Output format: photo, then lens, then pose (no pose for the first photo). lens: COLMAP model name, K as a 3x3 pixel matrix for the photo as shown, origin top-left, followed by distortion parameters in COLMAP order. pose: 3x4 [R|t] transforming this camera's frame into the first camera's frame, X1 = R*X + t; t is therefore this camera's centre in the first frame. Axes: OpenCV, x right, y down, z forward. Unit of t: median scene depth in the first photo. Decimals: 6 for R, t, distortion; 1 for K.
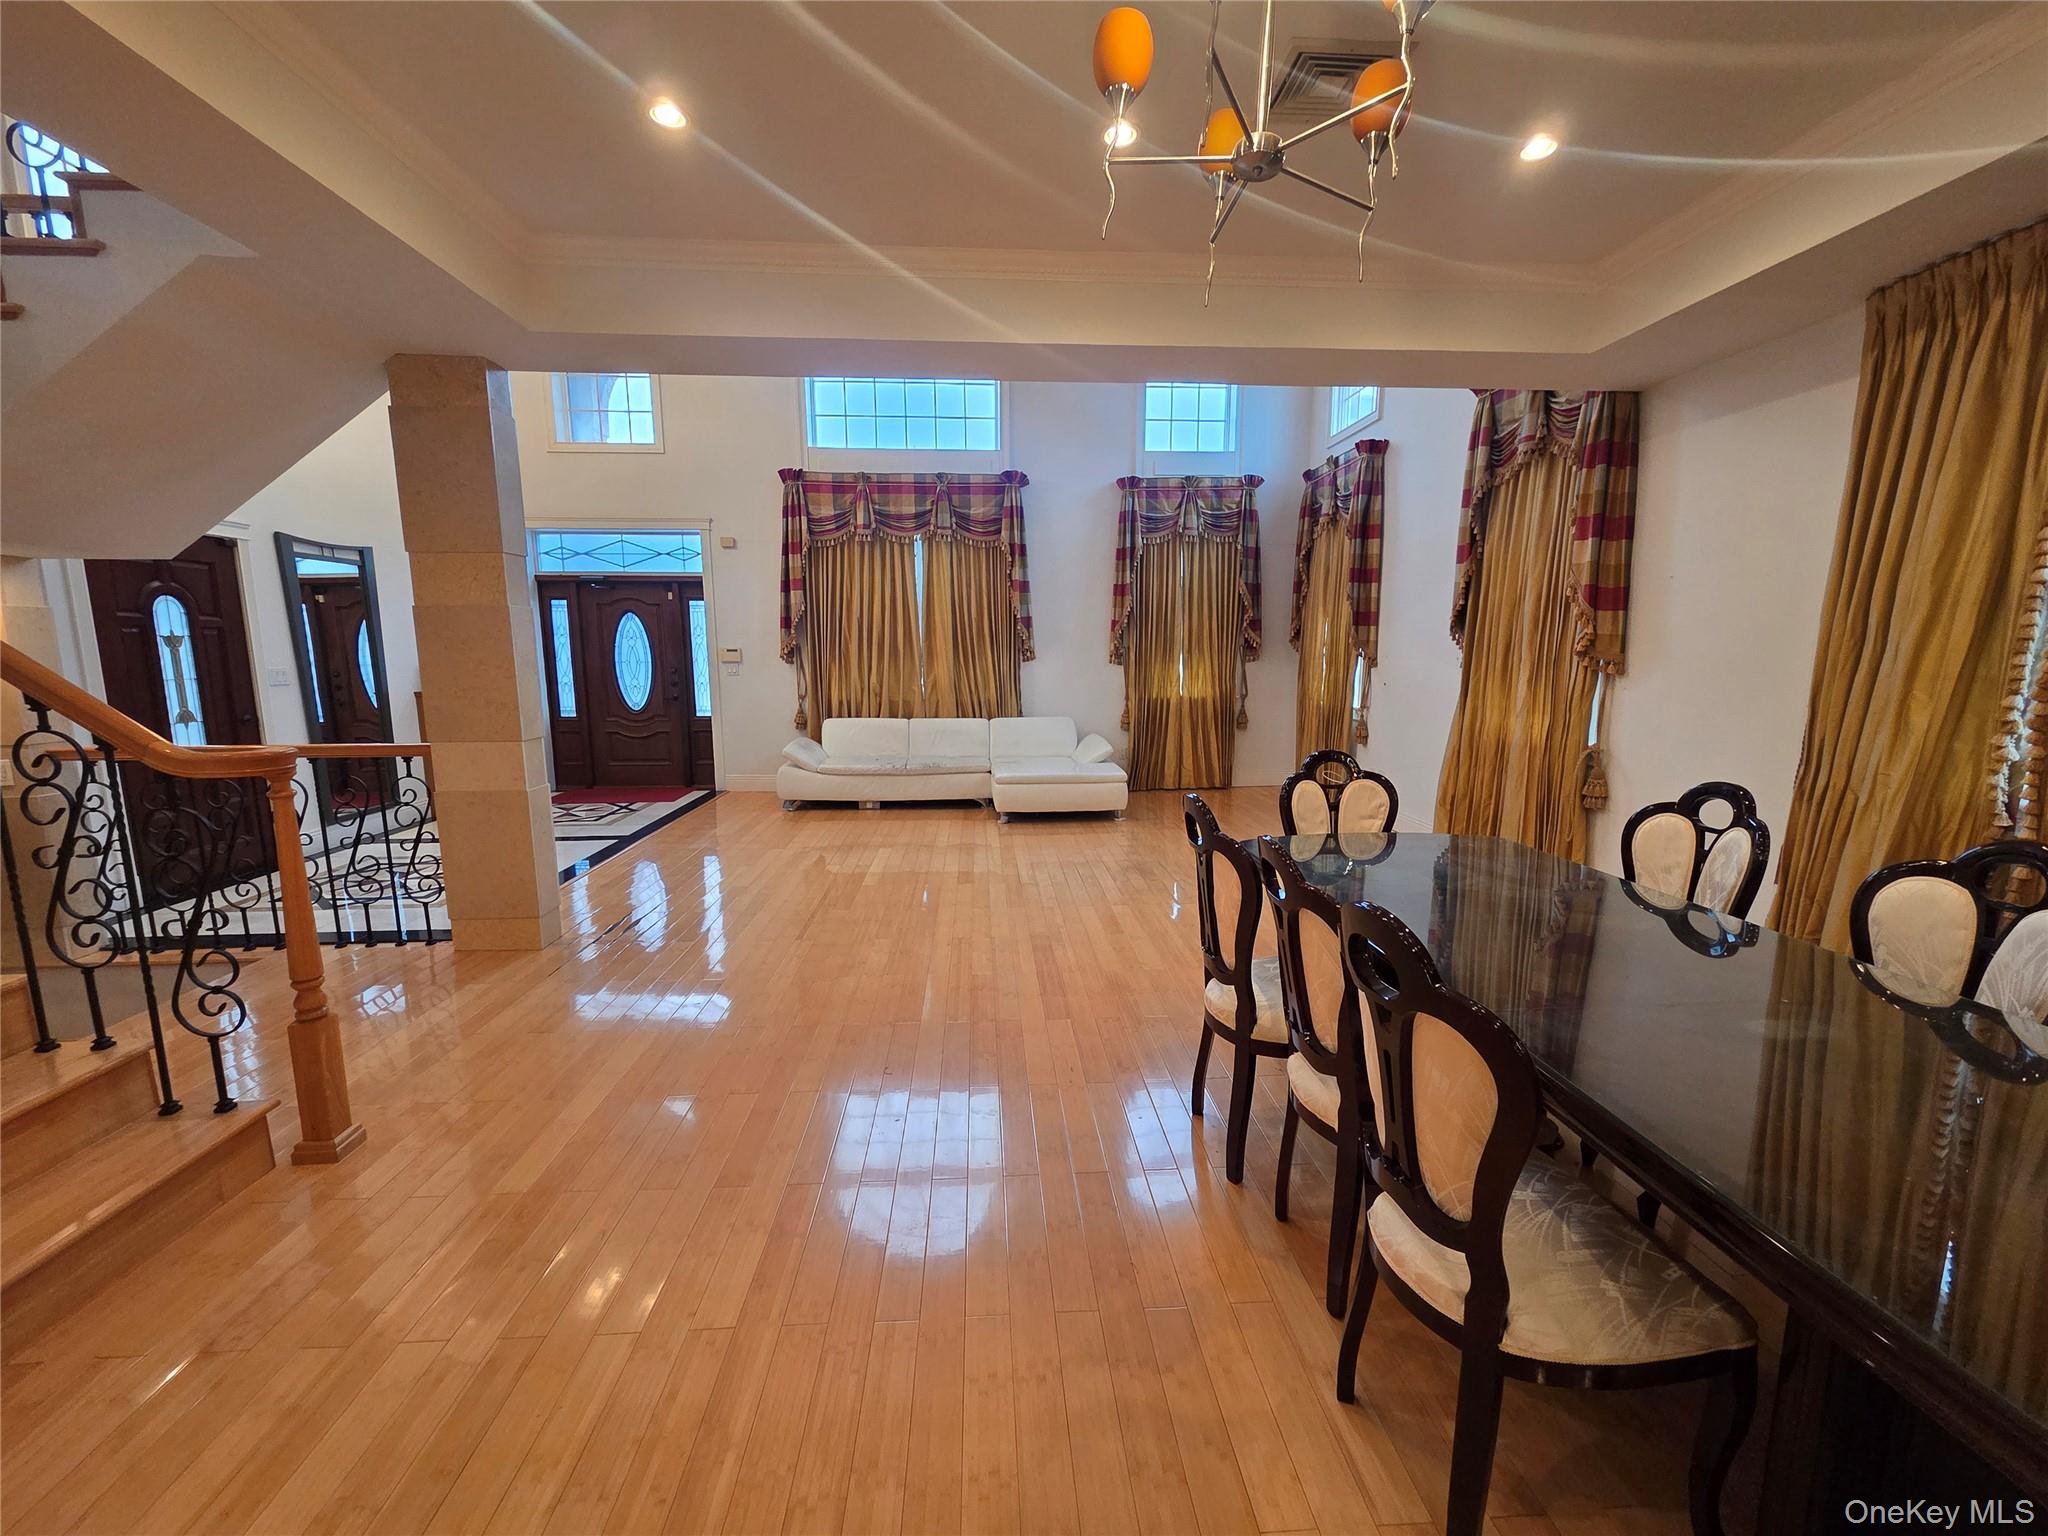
lens RADIAL K [[837.8, 0, 1033.6], [0, 837.8, 780.8], [0, 0, 1]] dist [0.001104, 0.000414]
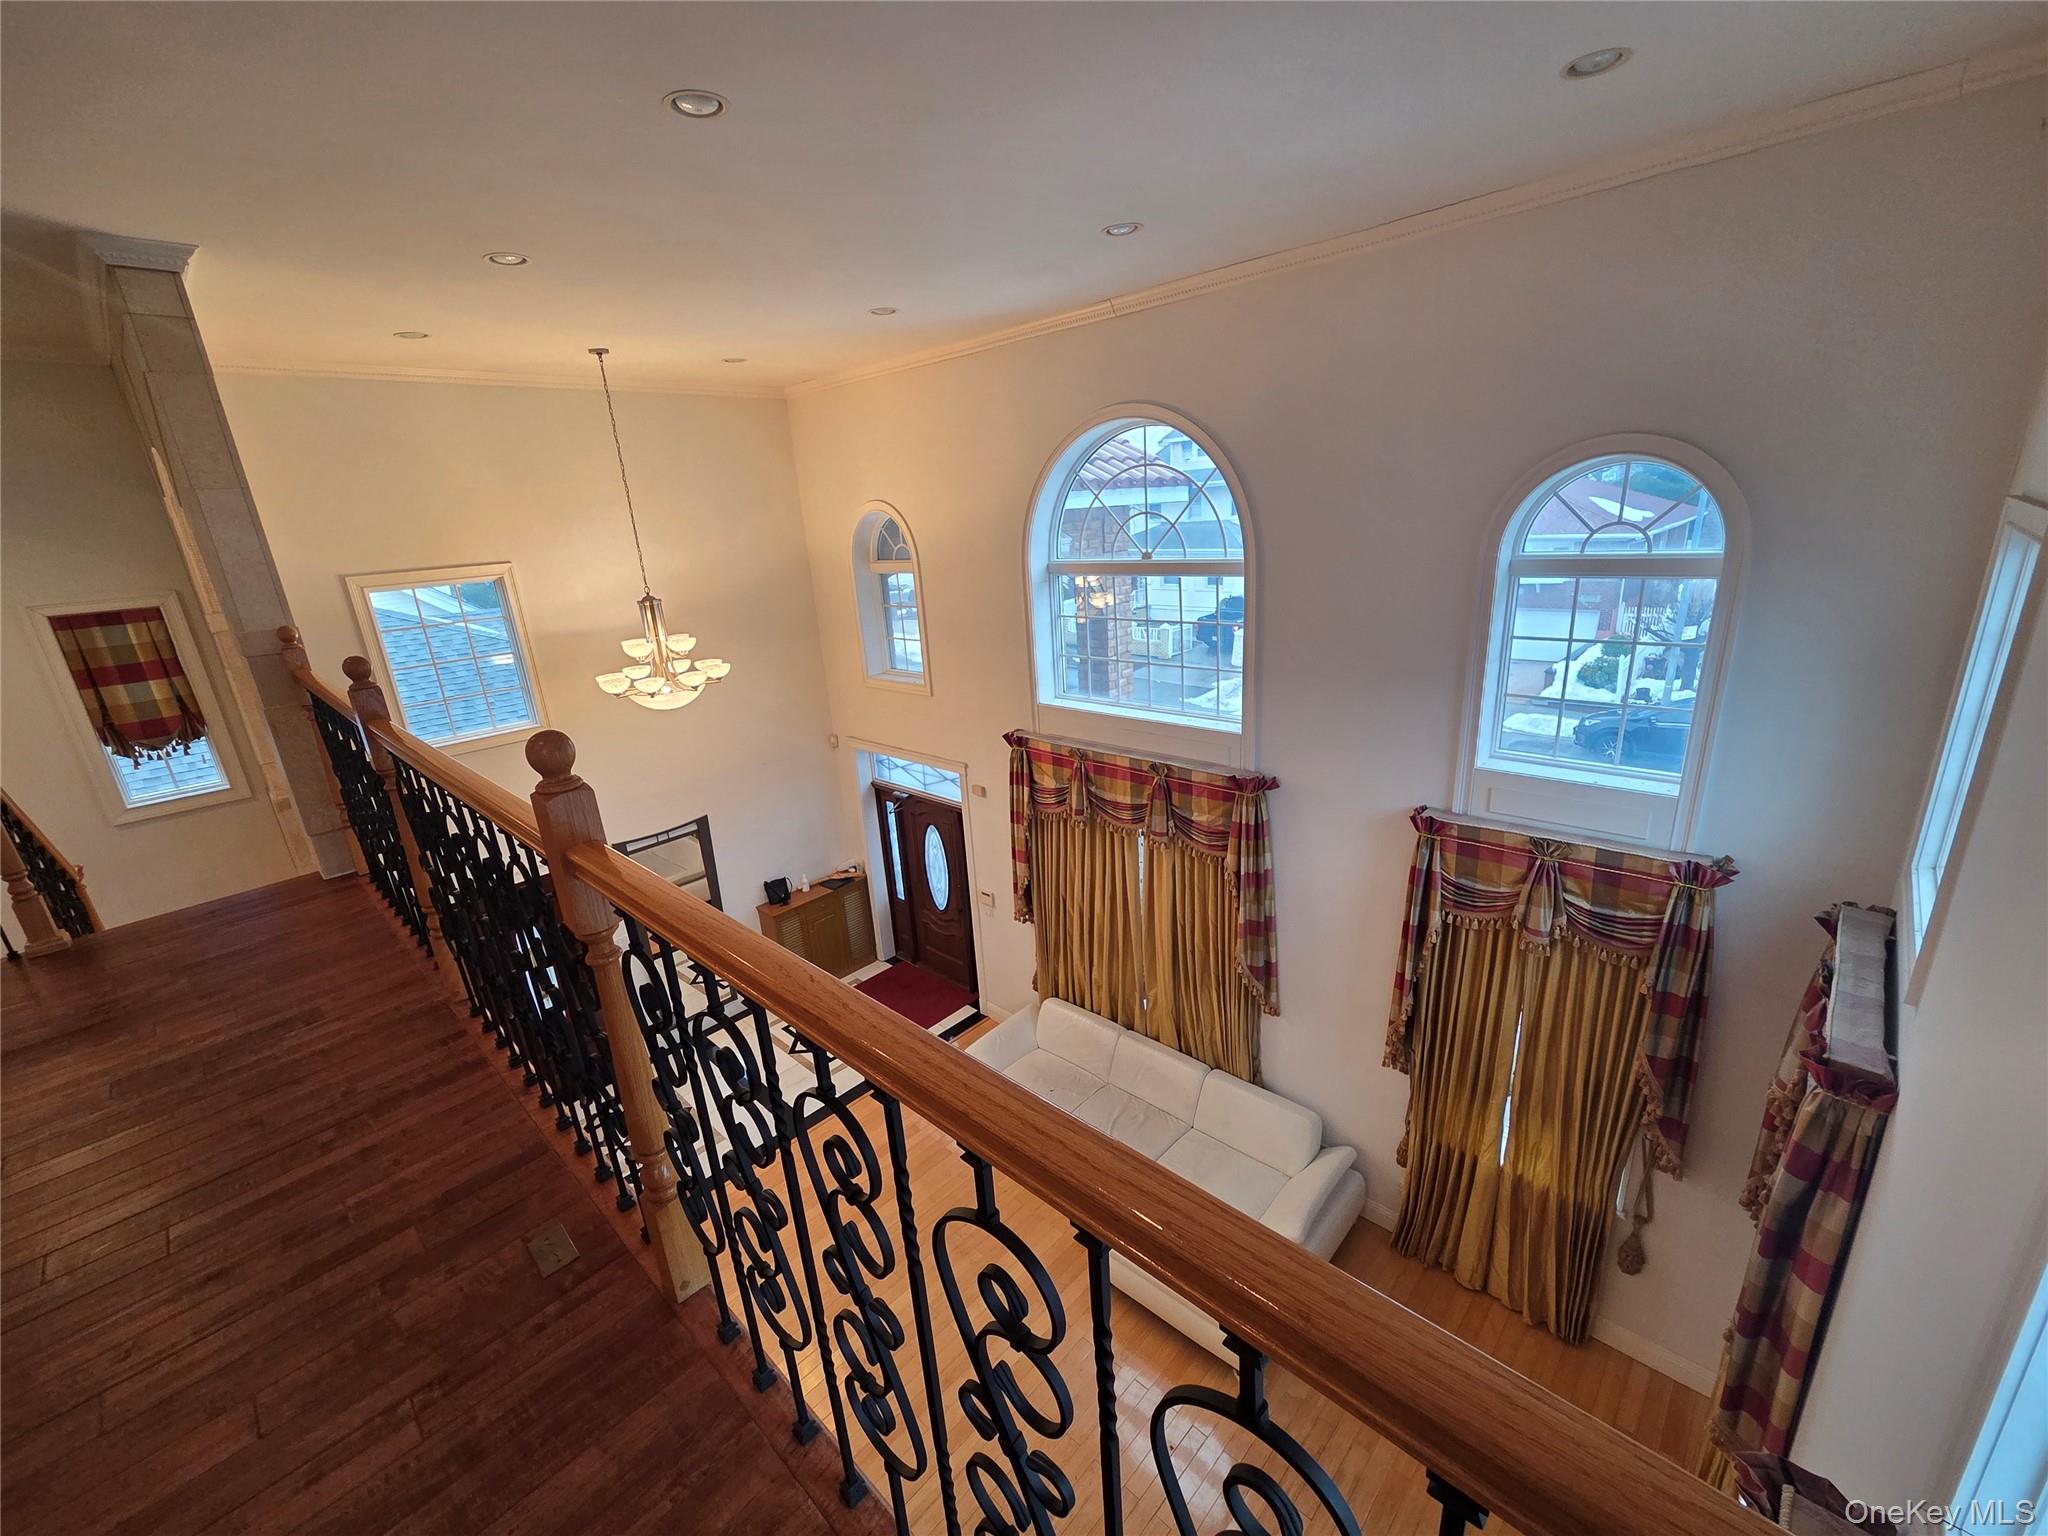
lens RADIAL K [[837.8, 0, 1033.6], [0, 837.8, 780.8], [0, 0, 1]] dist [0.001104, 0.000414]
pose [[0.677394, 0.189131, -0.710891, 0.350142], [-0.049357, 0.975892, 0.212602, -0.516723], [0.733962, -0.108928, 0.670398, 0.439268]]
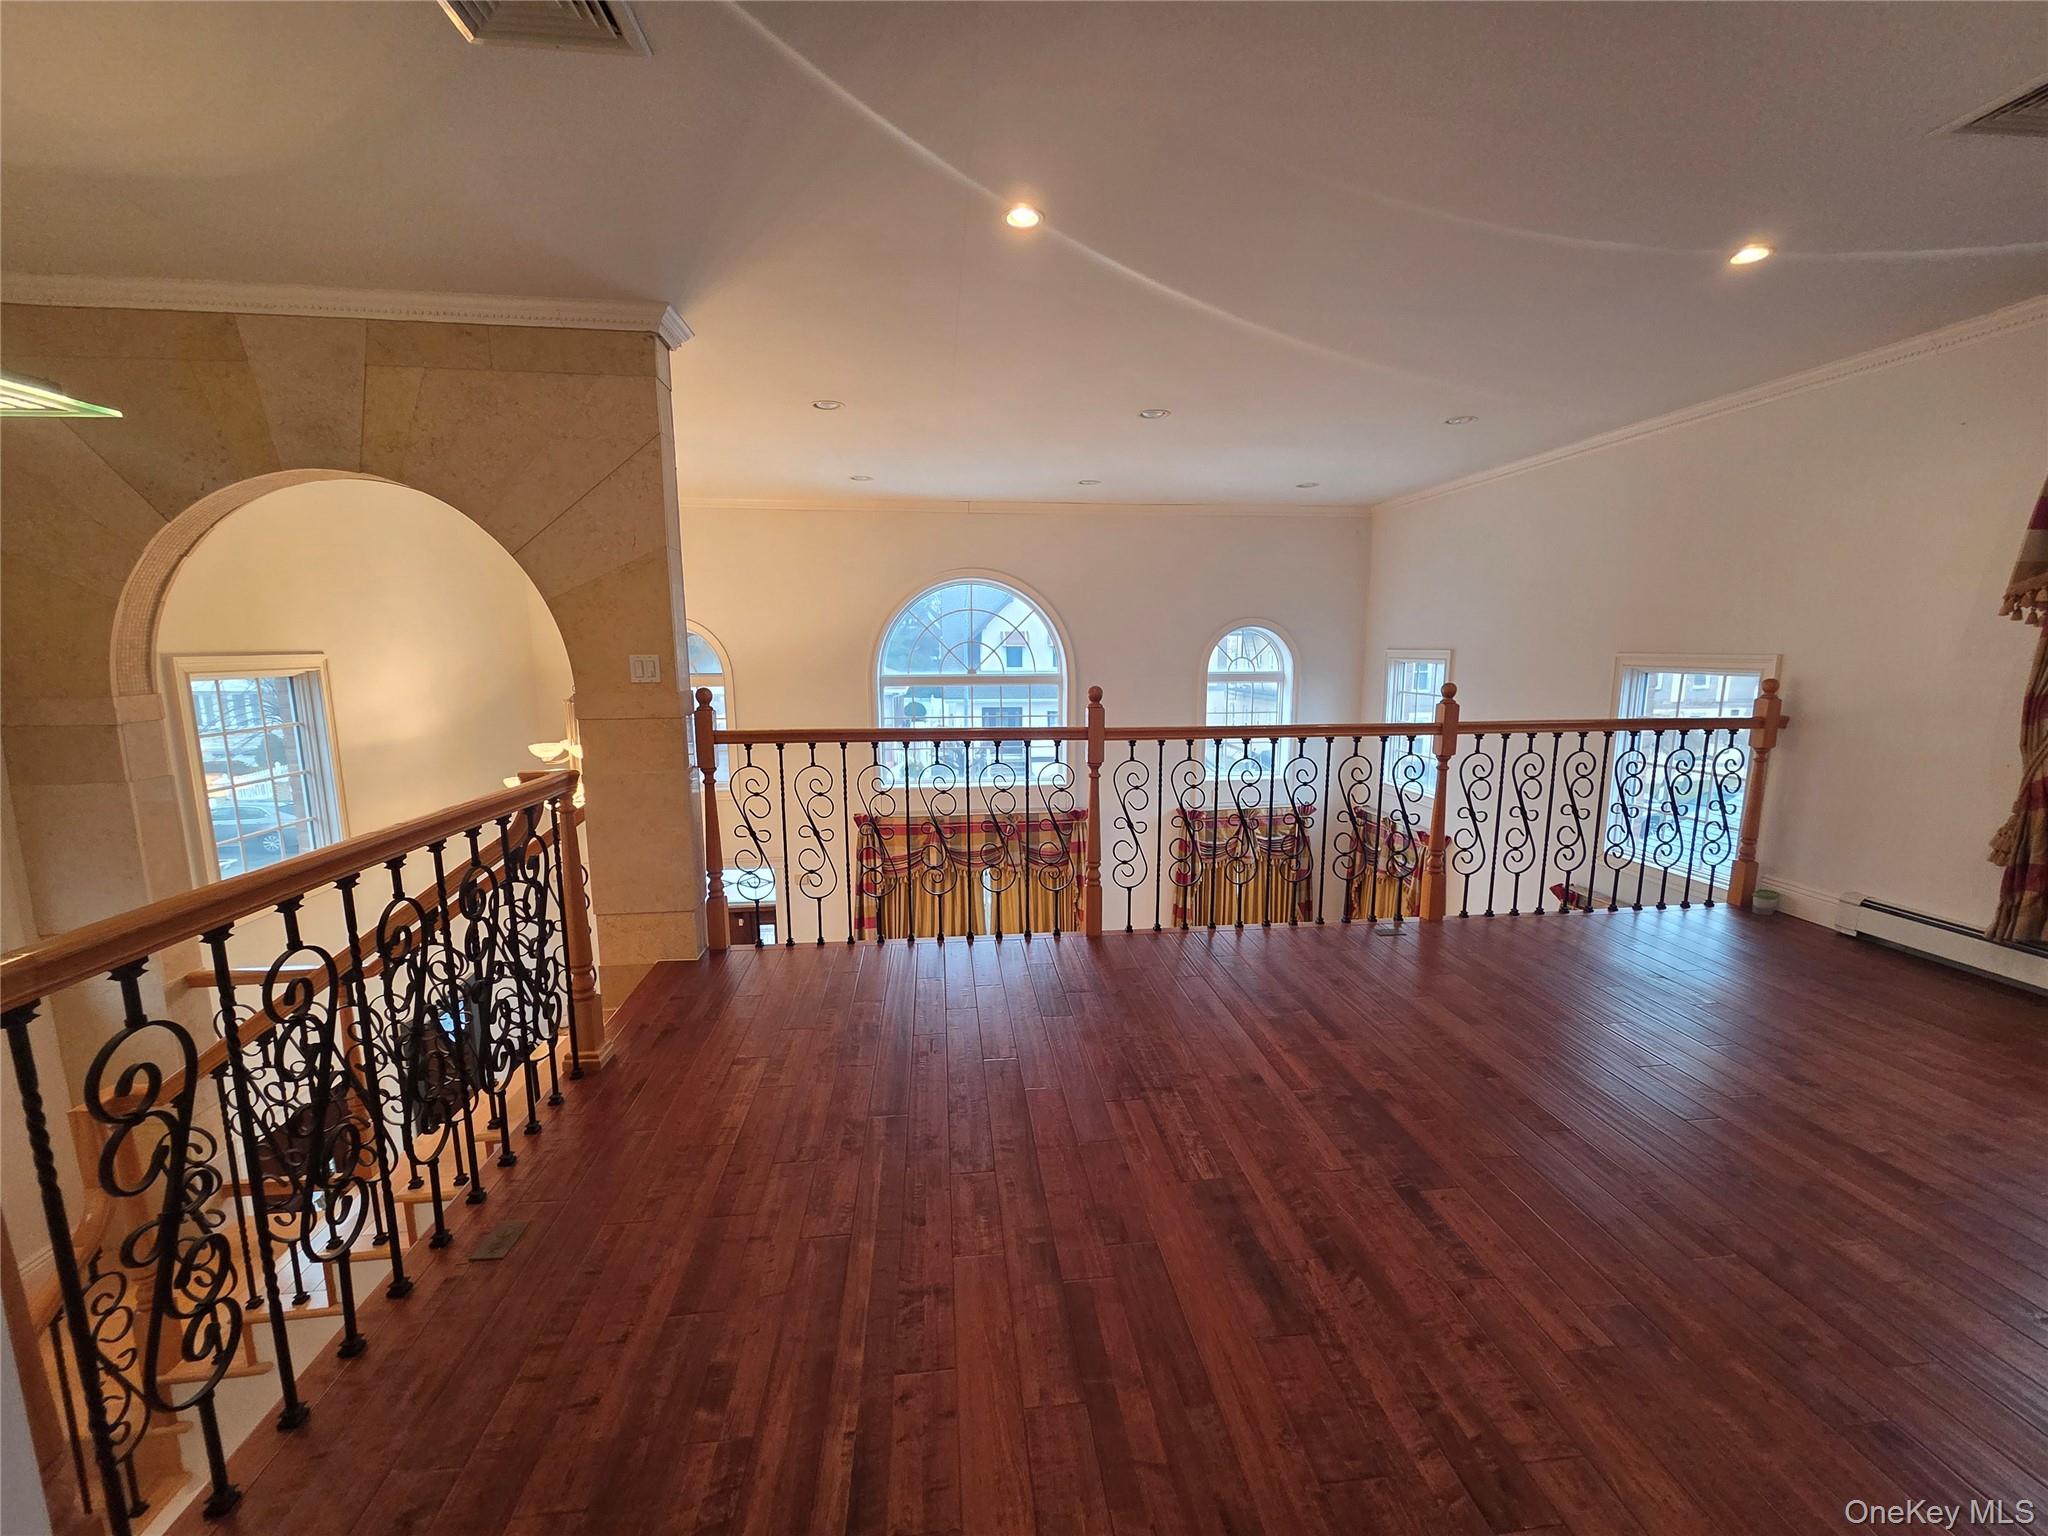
lens RADIAL K [[837.8, 0, 1033.6], [0, 837.8, 780.8], [0, 0, 1]] dist [0.001104, 0.000414]
pose [[0.998748, -0.009791, 0.049056, -0.137041], [0.009652, 0.999949, 0.003056, -0.422193], [-0.049084, -0.002579, 0.998791, -0.034832]]
